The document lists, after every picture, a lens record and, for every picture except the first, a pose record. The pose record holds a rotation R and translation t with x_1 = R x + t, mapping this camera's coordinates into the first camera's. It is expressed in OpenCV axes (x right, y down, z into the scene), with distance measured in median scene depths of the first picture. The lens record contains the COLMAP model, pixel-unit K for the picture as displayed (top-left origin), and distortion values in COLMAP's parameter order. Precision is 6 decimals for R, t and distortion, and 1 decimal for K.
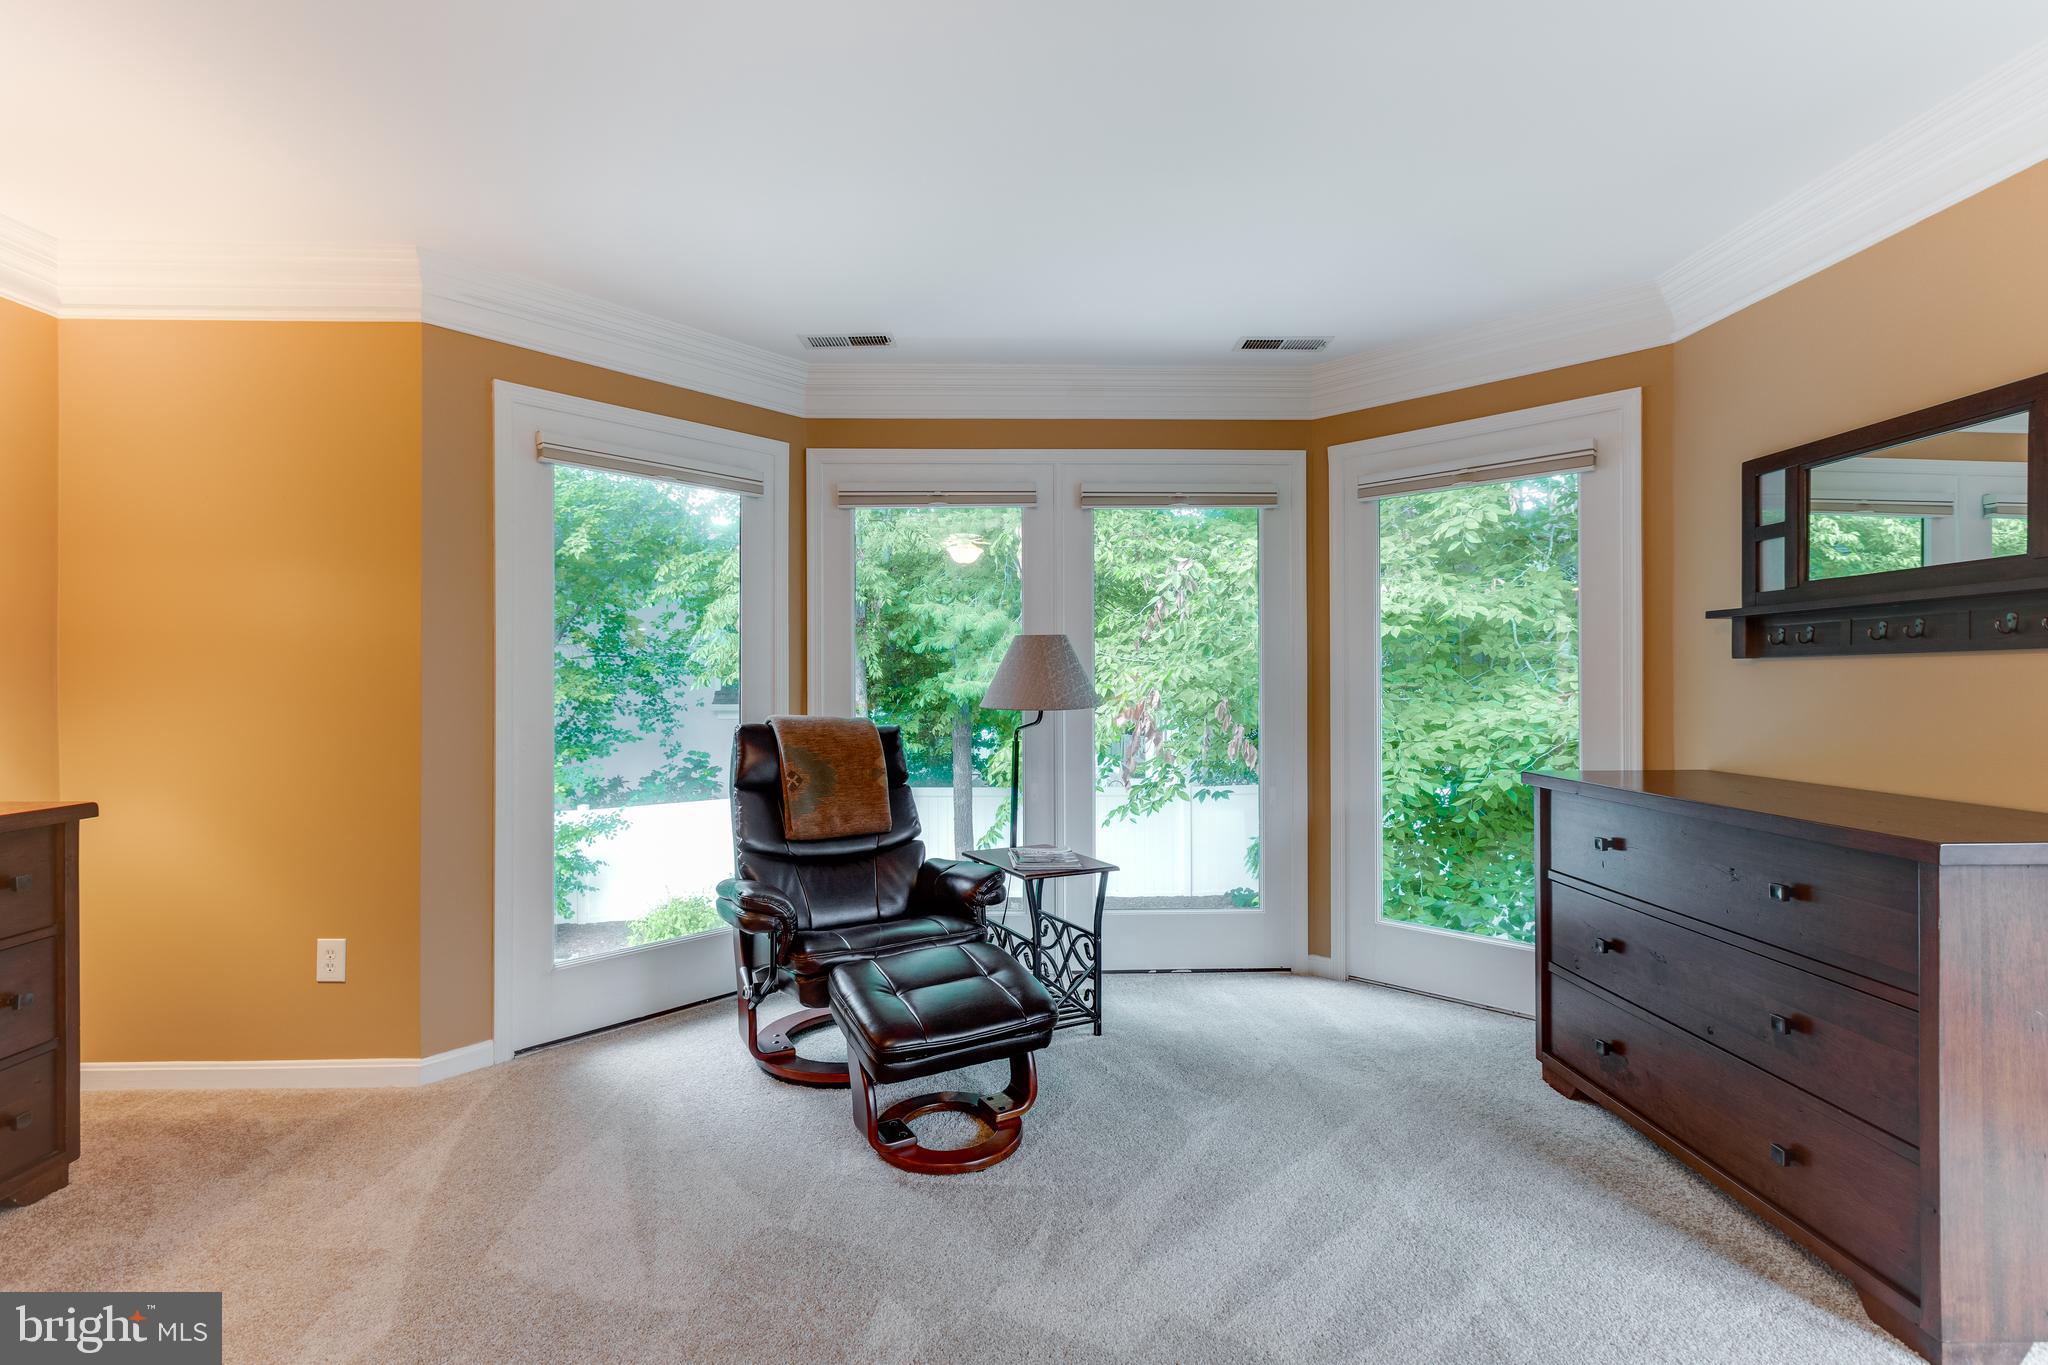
lens RADIAL K [[912.2, 0, 1021.2], [0, 912.2, 676.1], [0, 0, 1]] dist [0.001558, 0.000369]
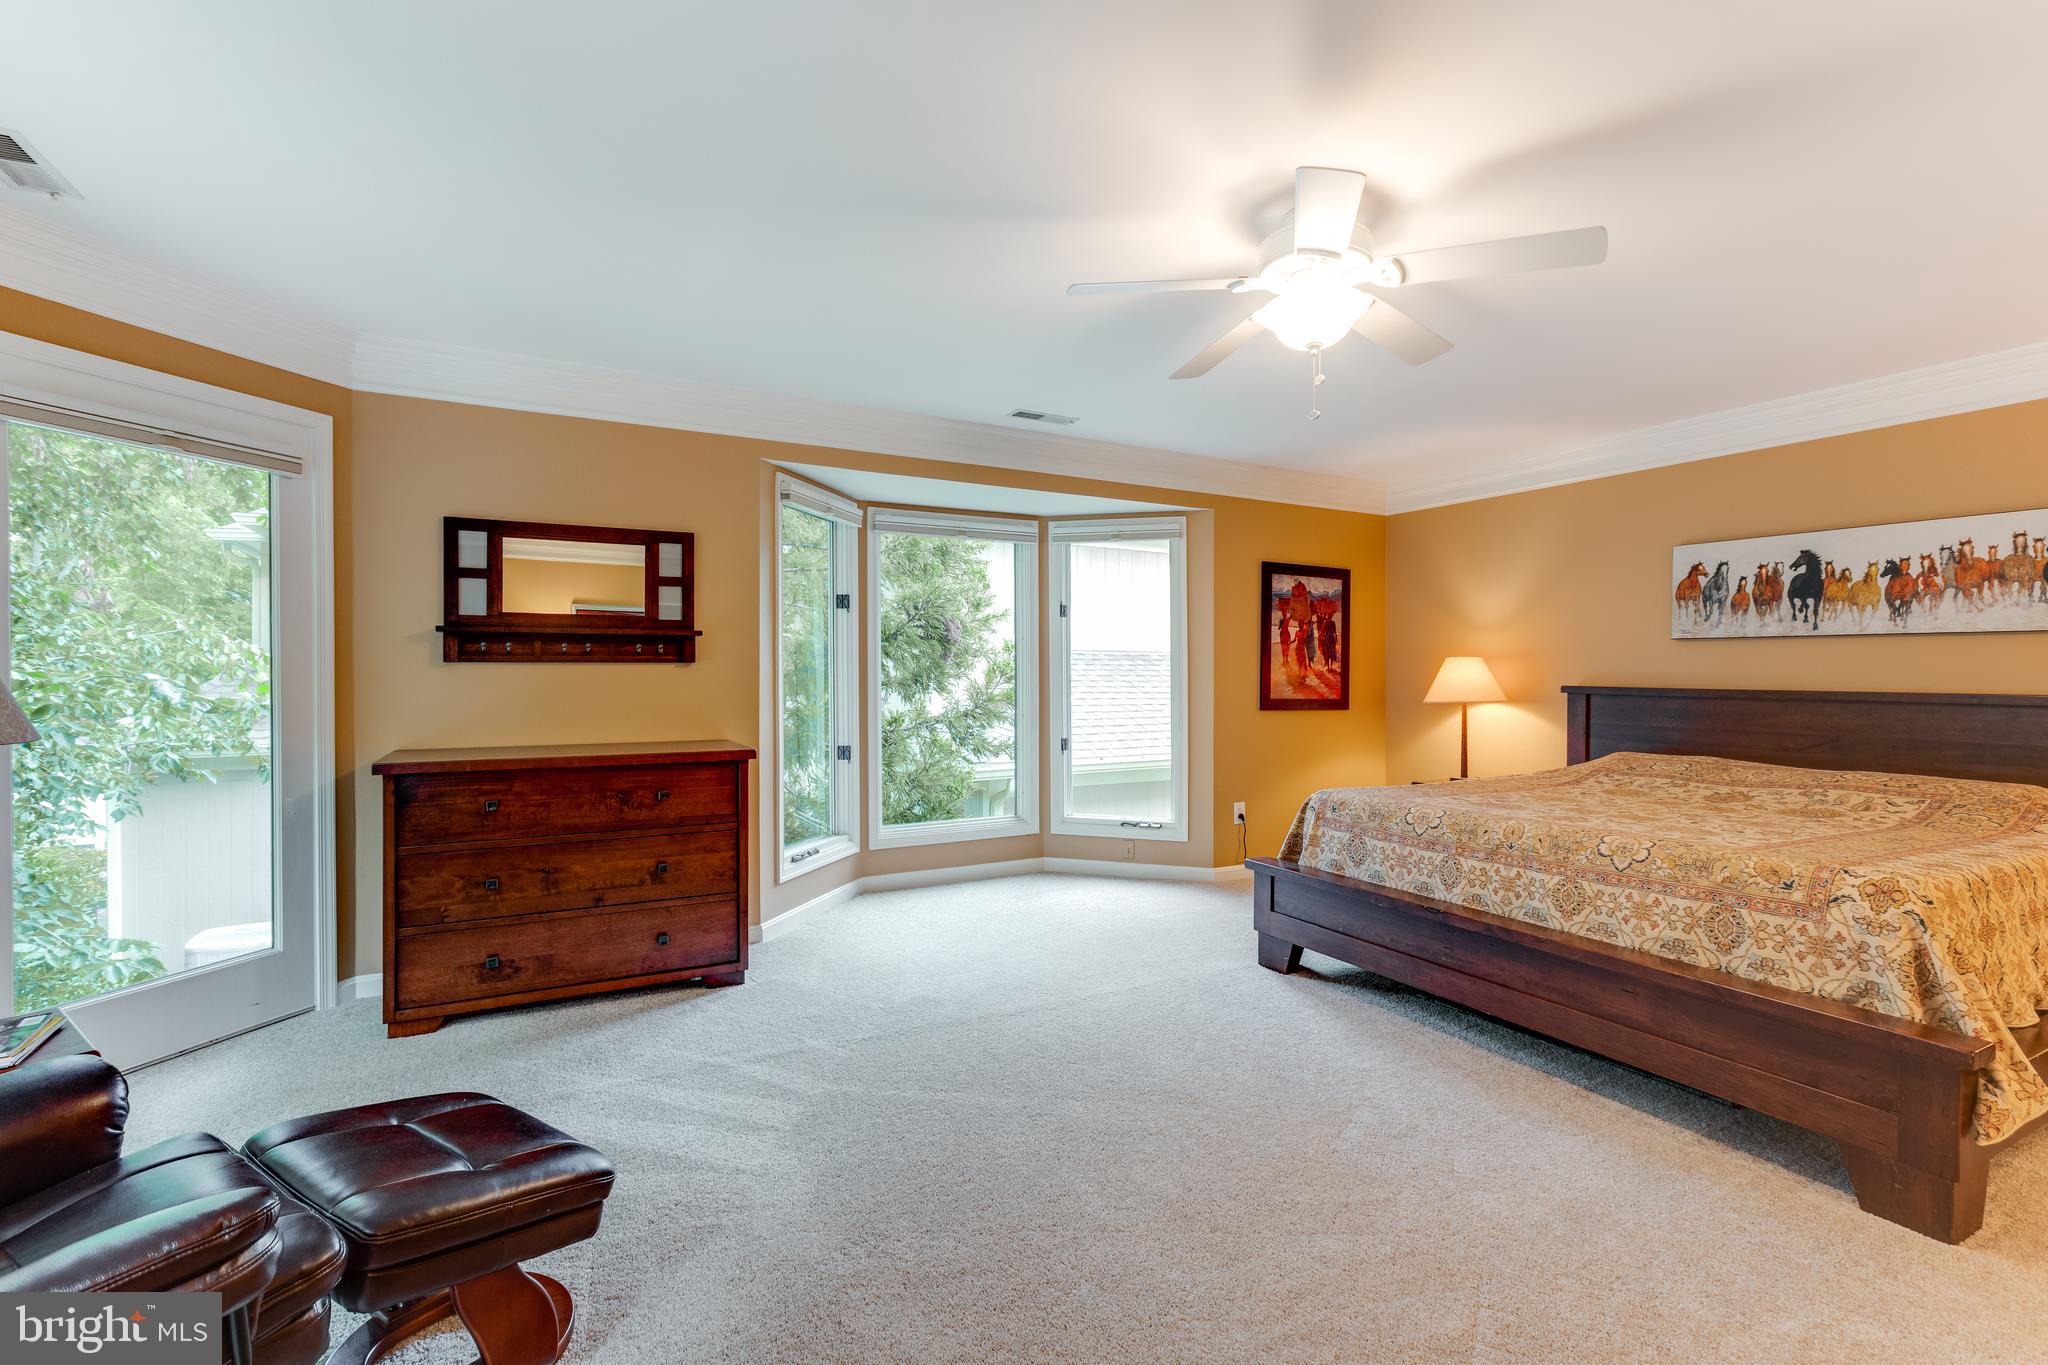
lens RADIAL K [[924.1, 0, 1019.9], [0, 924.1, 679.6], [0, 0, 1]] dist [-0.001465, -0.000295]
pose [[-0.451833, -0.004332, 0.892092, -0.742012], [-0.002717, 0.999990, 0.003479, -0.001177], [-0.892098, -0.000852, -0.451840, 0.791917]]
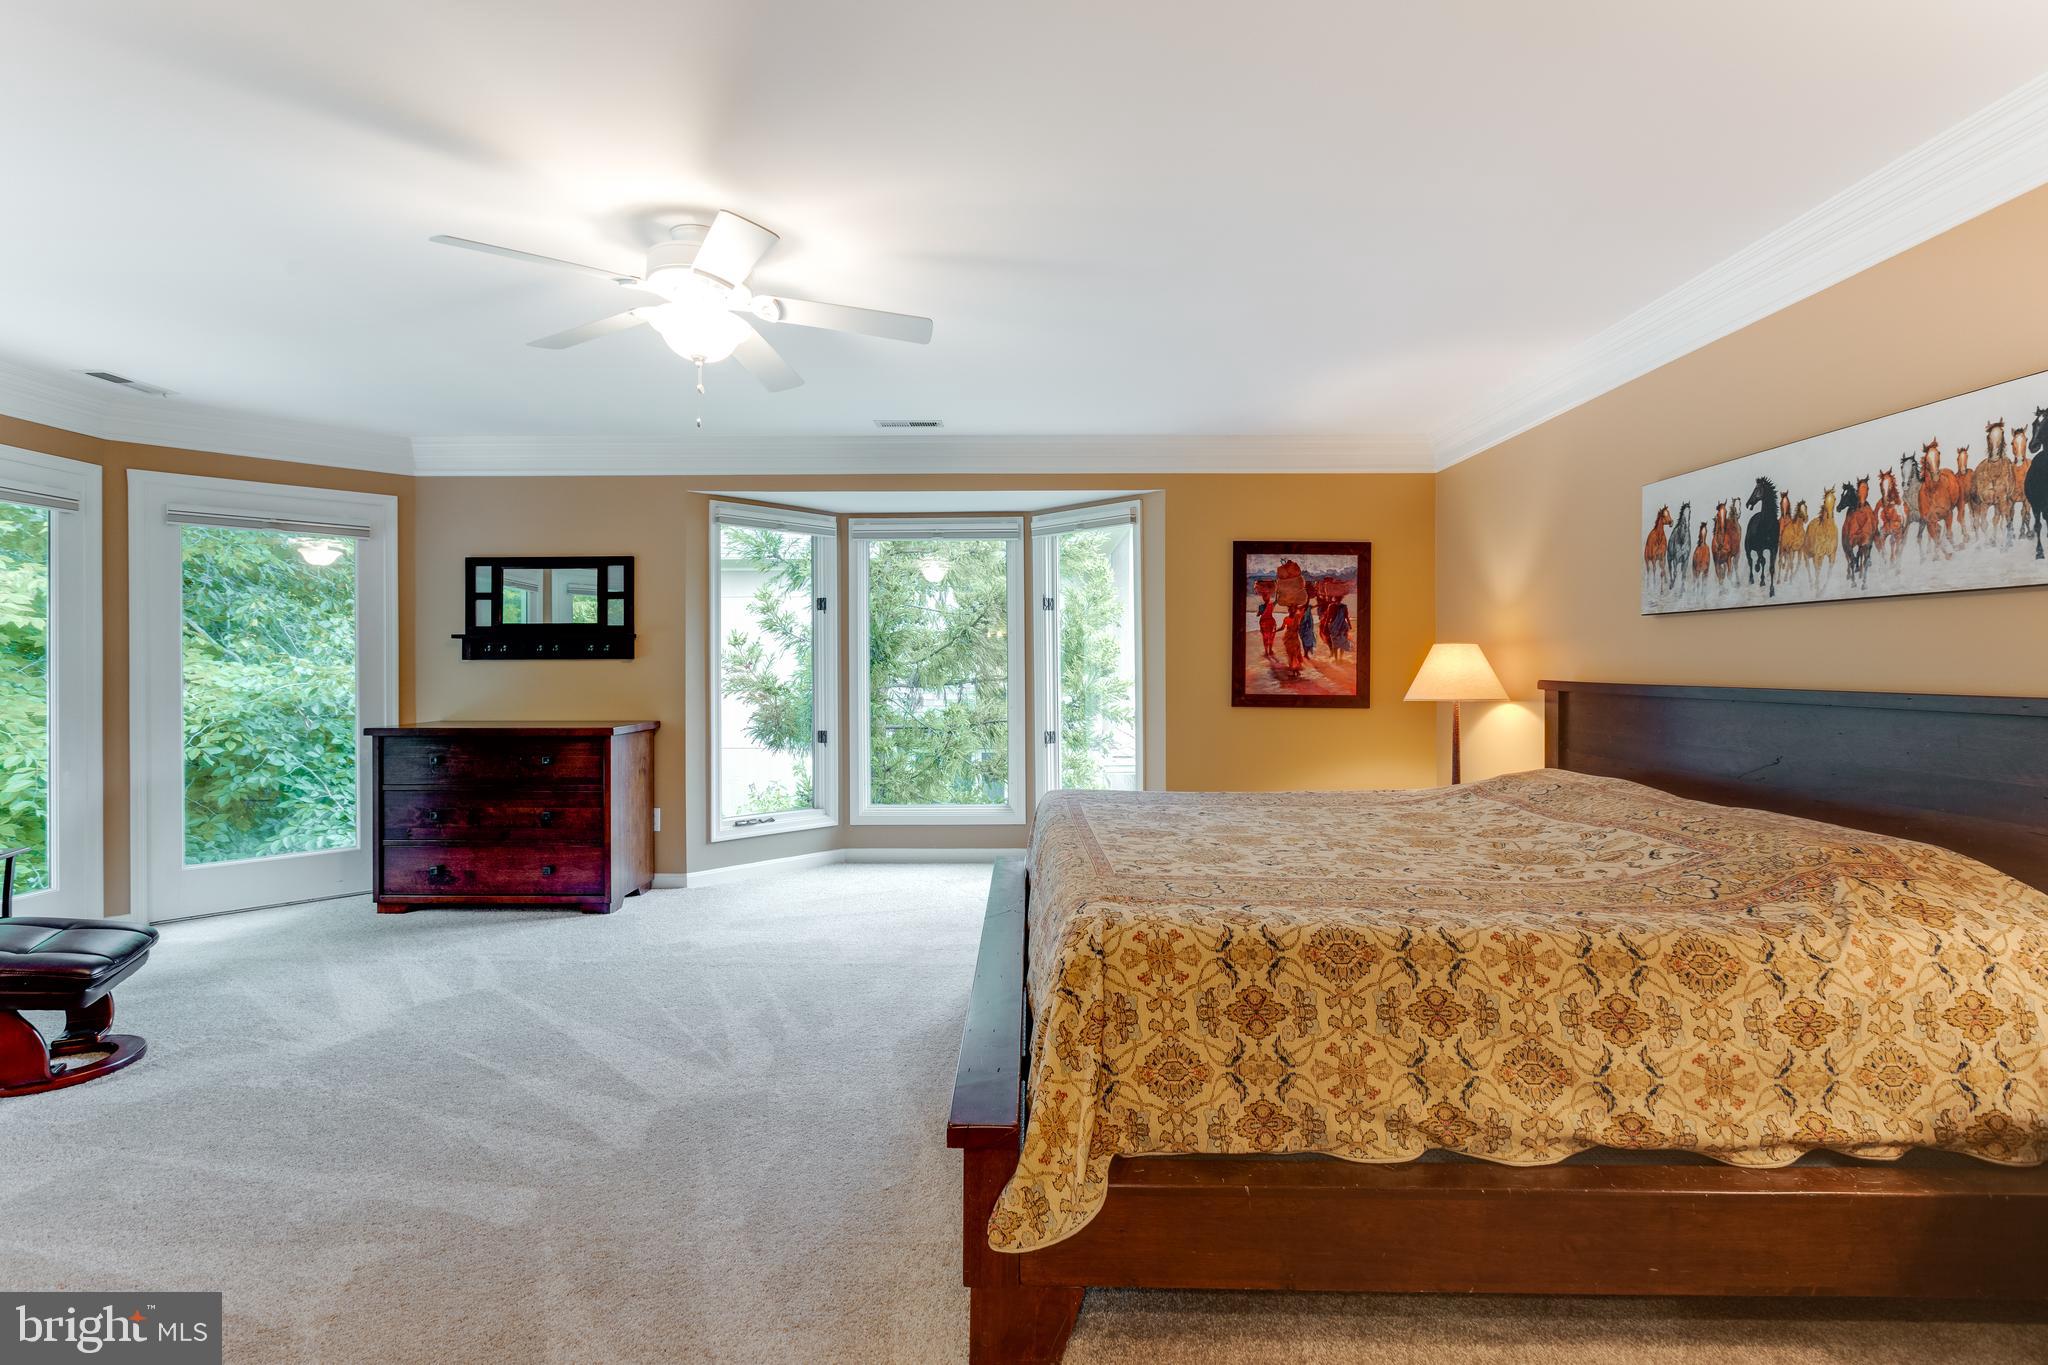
lens RADIAL K [[927.9, 0, 1020.1], [0, 927.9, 673.3], [0, 0, 1]] dist [-0.001801, -0.000096]
pose [[0.041967, -0.003162, 0.999114, -1.012209], [-0.001004, 0.999994, 0.003207, 0.000595], [-0.999119, -0.001137, 0.041963, -0.219965]]
